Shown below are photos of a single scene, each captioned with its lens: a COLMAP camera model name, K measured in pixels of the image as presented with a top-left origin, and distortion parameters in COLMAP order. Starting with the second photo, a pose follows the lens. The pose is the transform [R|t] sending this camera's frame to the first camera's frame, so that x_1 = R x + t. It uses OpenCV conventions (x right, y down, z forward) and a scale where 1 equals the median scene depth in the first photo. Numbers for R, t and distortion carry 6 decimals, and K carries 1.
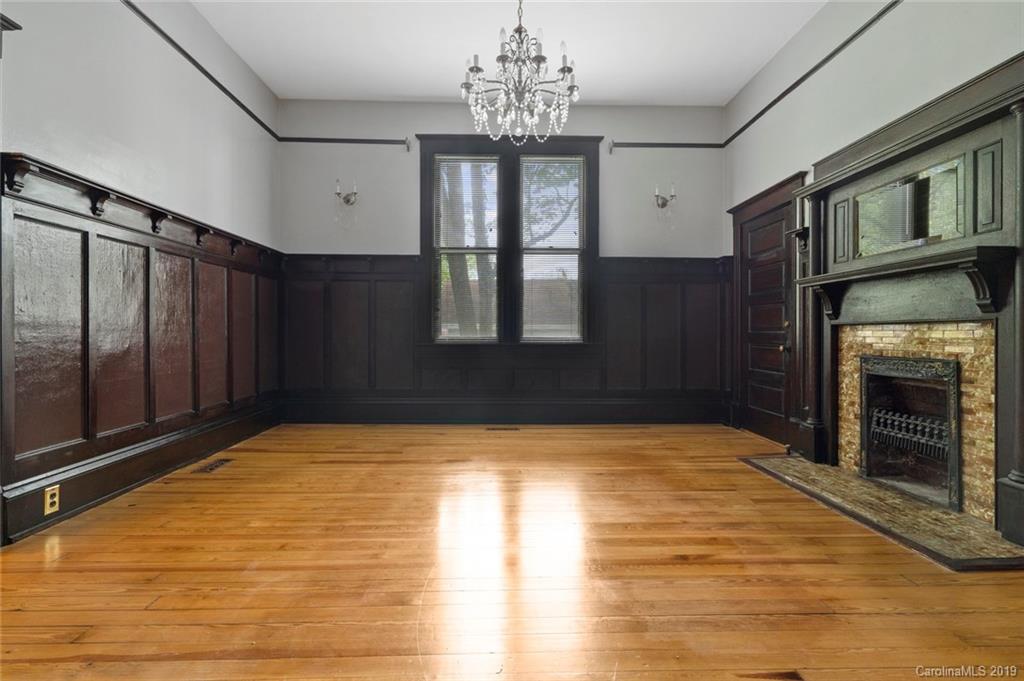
lens RADIAL K [[468.0, 0, 505.1], [0, 468.0, 330.8], [0, 0, 1]] dist [-0.007271, 0.004490]
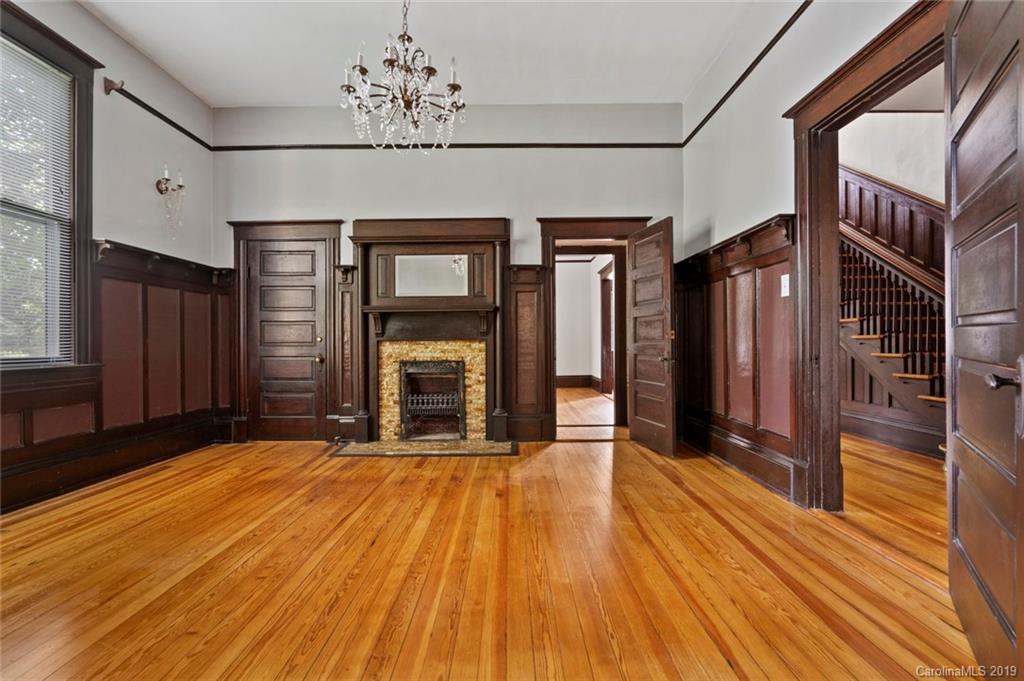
lens RADIAL K [[468.0, 0, 504.8], [0, 468.0, 346.5], [0, 0, 1]] dist [-0.007271, 0.004490]
pose [[0.031415, -0.004512, 0.999496, -0.745723], [0.002736, 0.999986, 0.004428, -0.000726], [-0.999503, 0.002595, 0.031427, 0.618325]]
